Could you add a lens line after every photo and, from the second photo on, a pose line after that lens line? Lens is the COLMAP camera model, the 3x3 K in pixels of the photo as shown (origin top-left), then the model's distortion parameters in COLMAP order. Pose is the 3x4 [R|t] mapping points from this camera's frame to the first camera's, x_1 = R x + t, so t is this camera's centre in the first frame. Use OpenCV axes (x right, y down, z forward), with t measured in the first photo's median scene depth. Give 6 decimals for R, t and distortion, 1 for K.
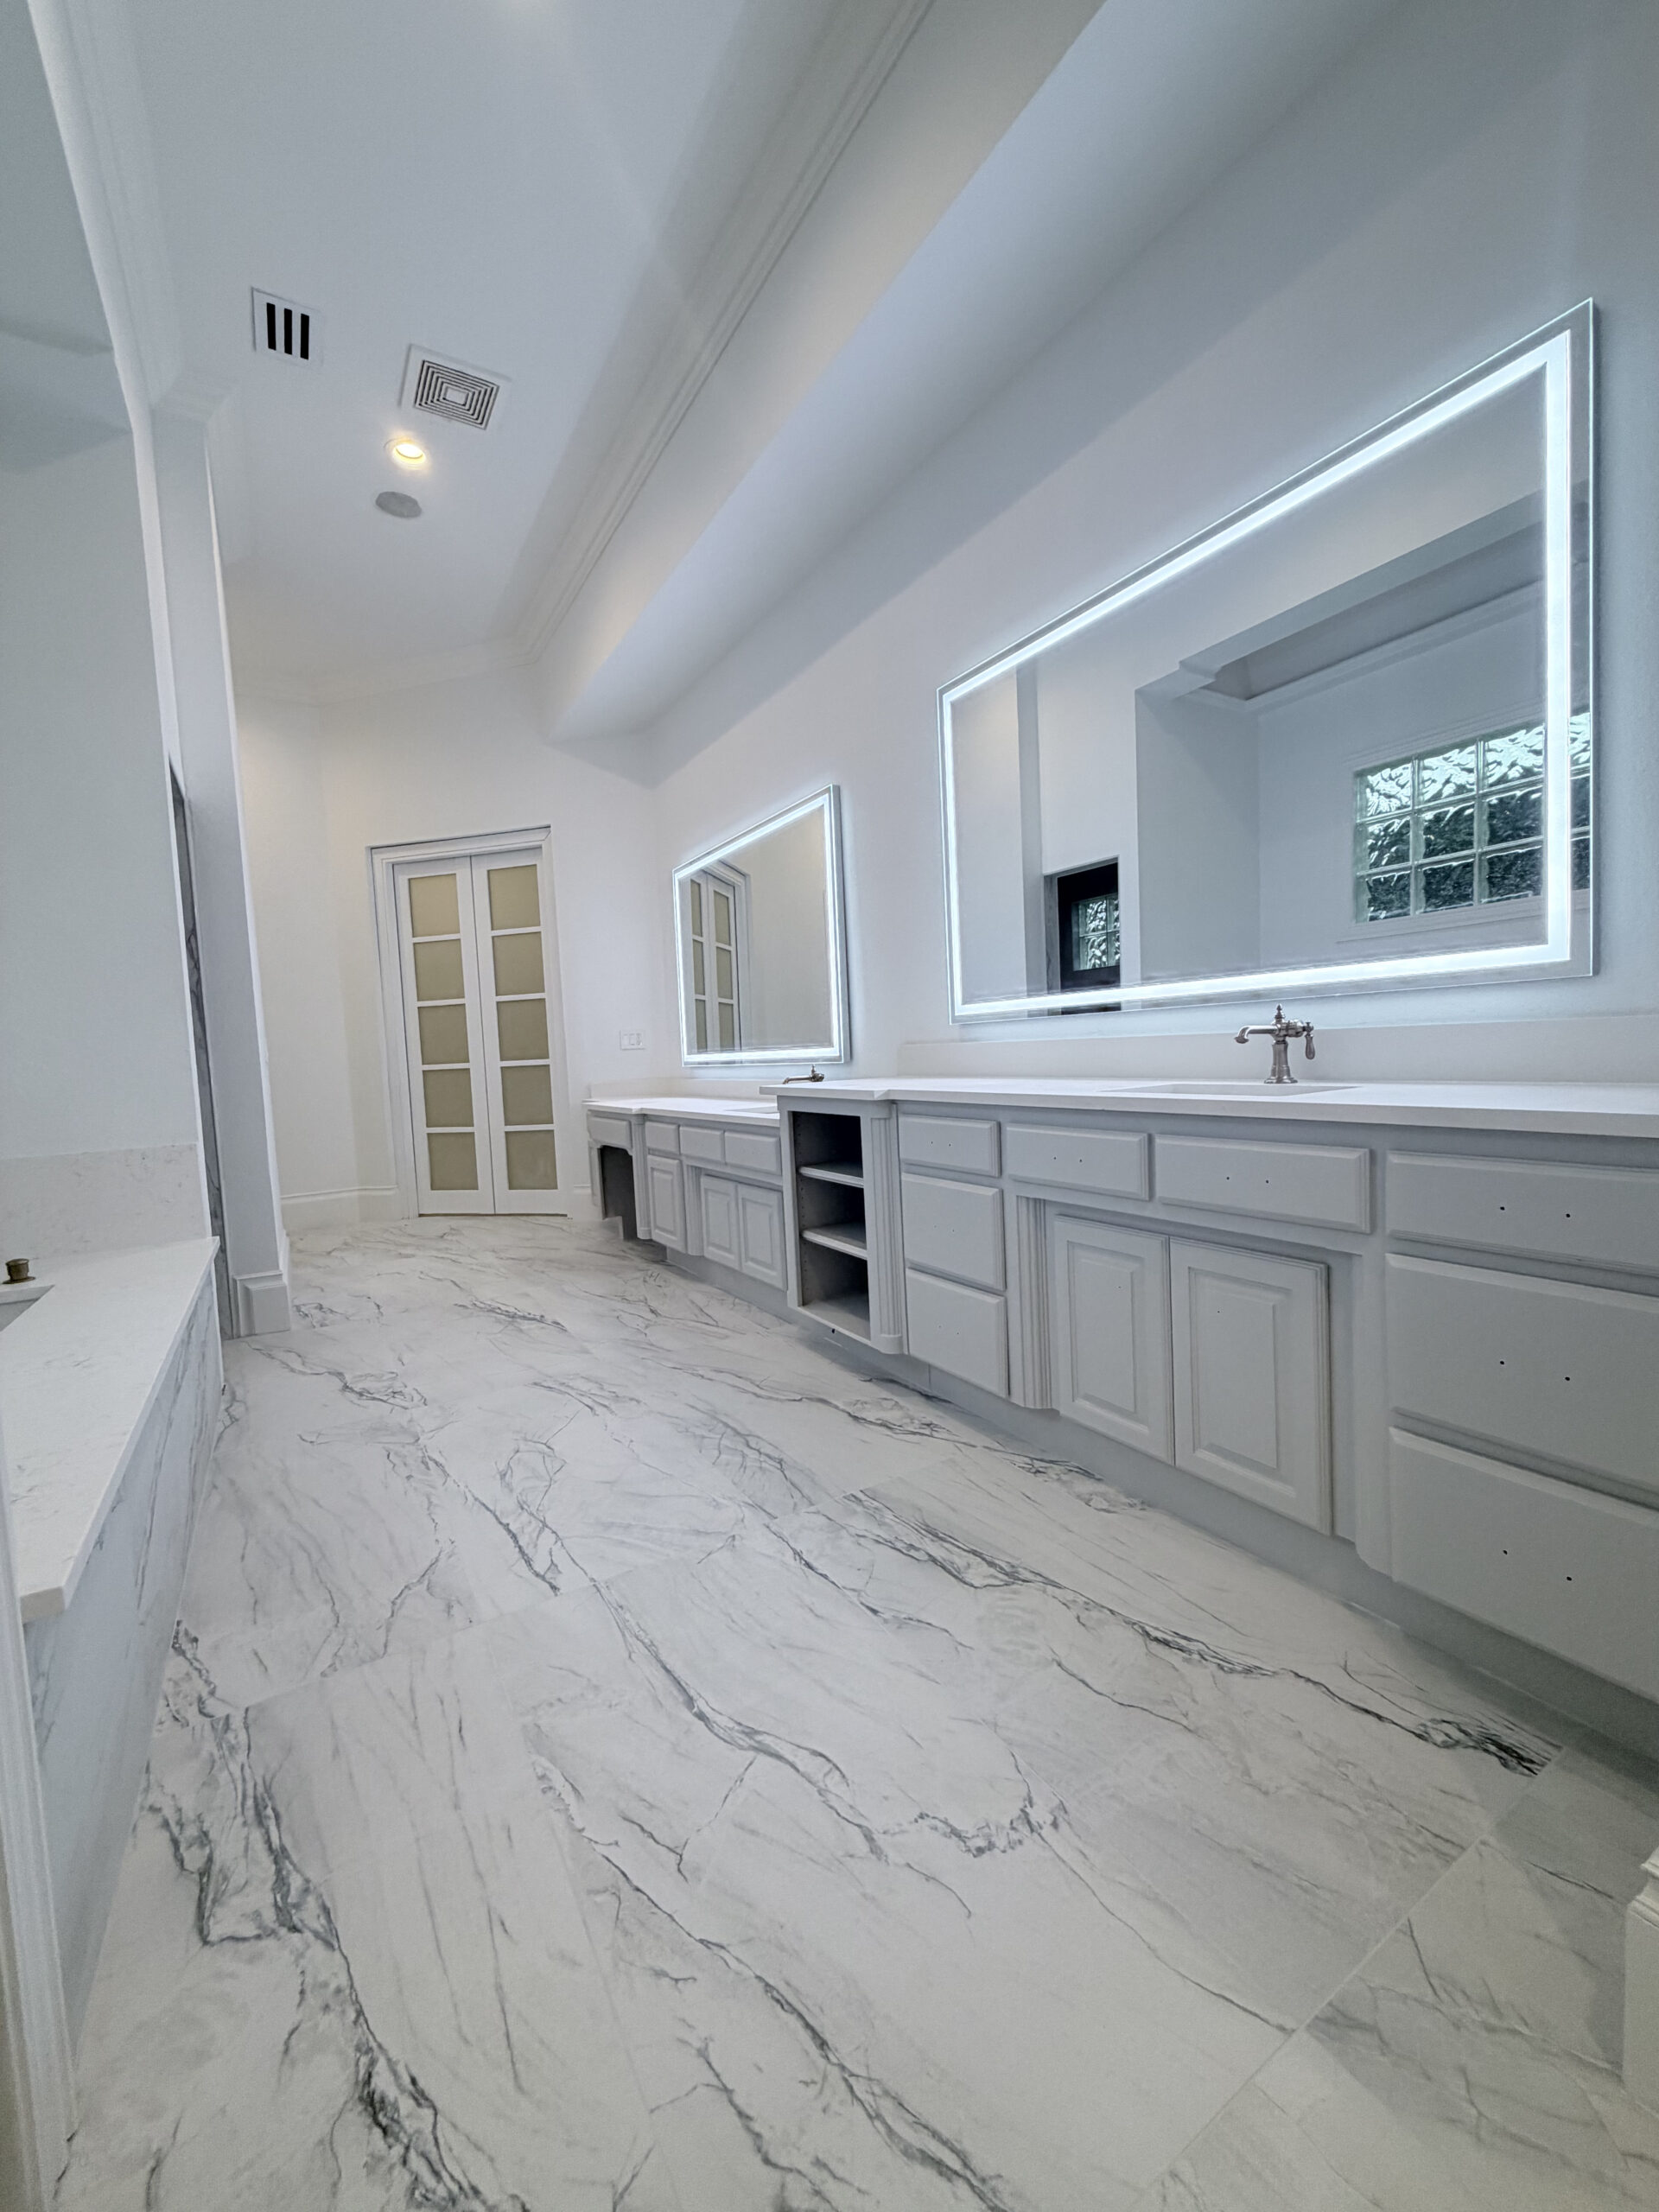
lens RADIAL K [[884.9, 0, 807.9], [0, 884.9, 1108.2], [0, 0, 1]] dist [0.008802, -0.002977]
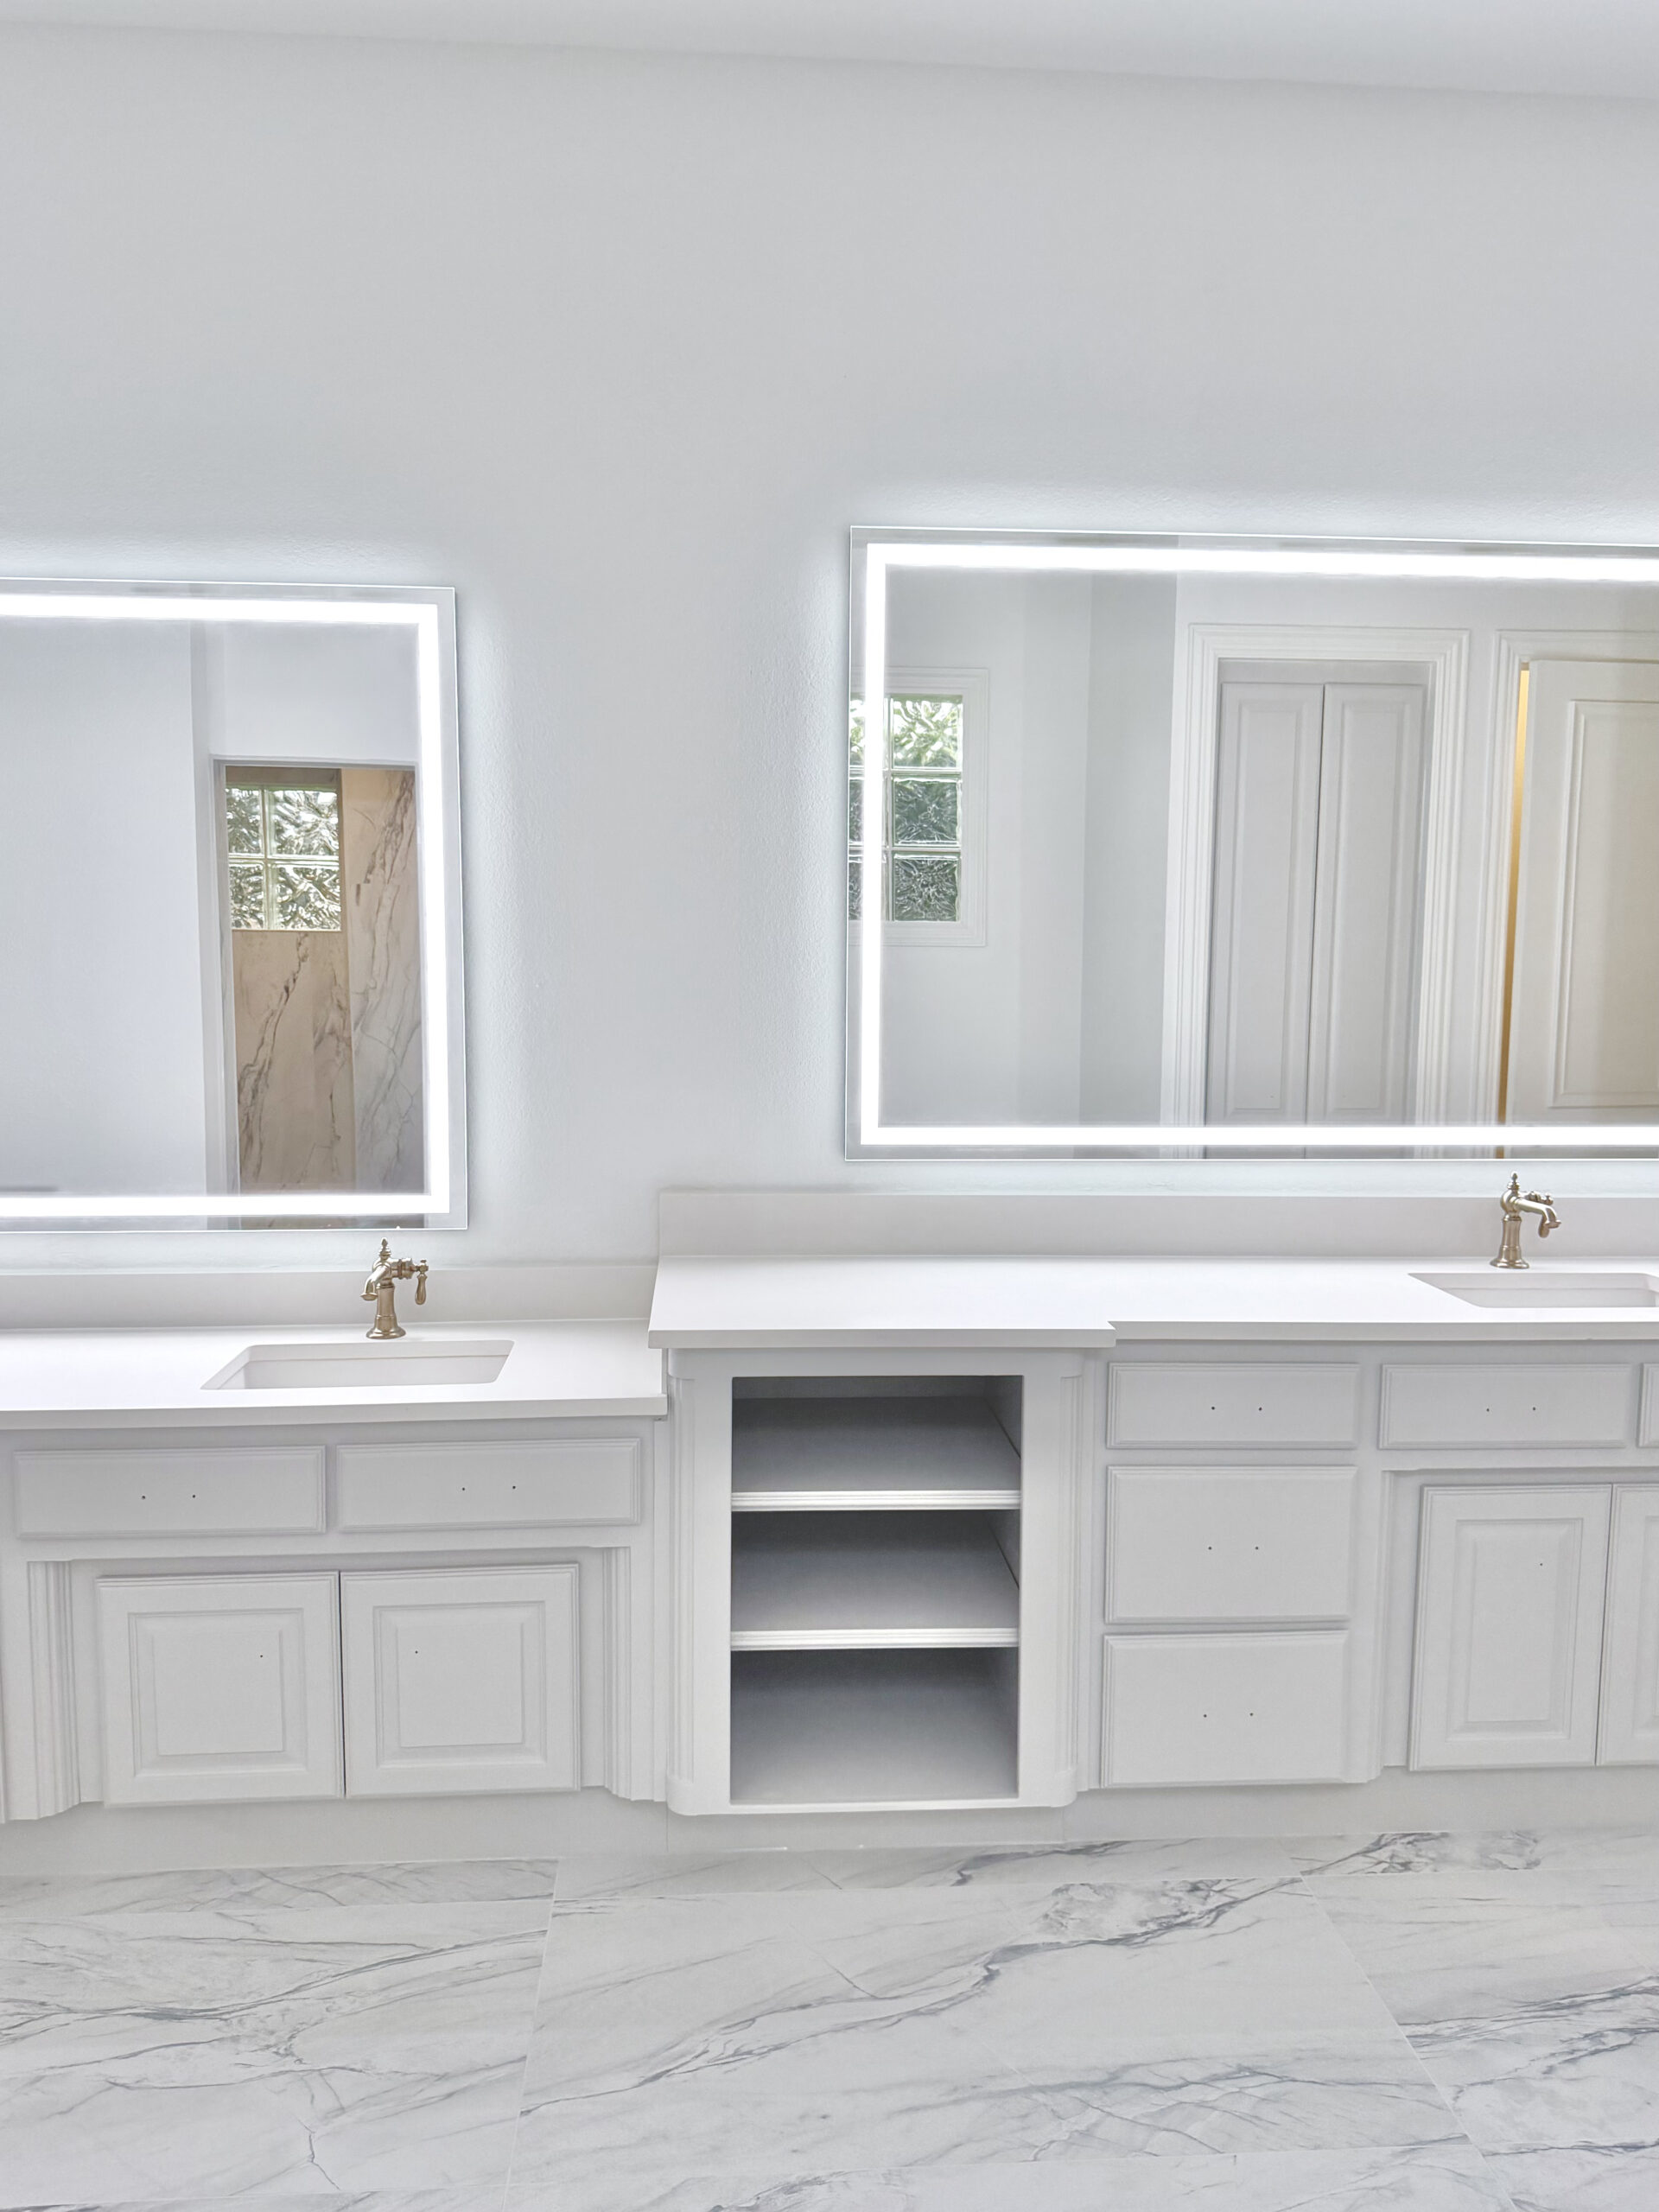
lens RADIAL K [[1570.6, 0, 834.0], [0, 1570.6, 1116.8], [0, 0, 1]] dist [0.052831, -0.072885]
pose [[0.444818, -0.014830, 0.895498, -0.815218], [0.032307, 0.999478, 0.000504, -0.146397], [-0.895038, 0.028707, 0.445065, 0.659166]]
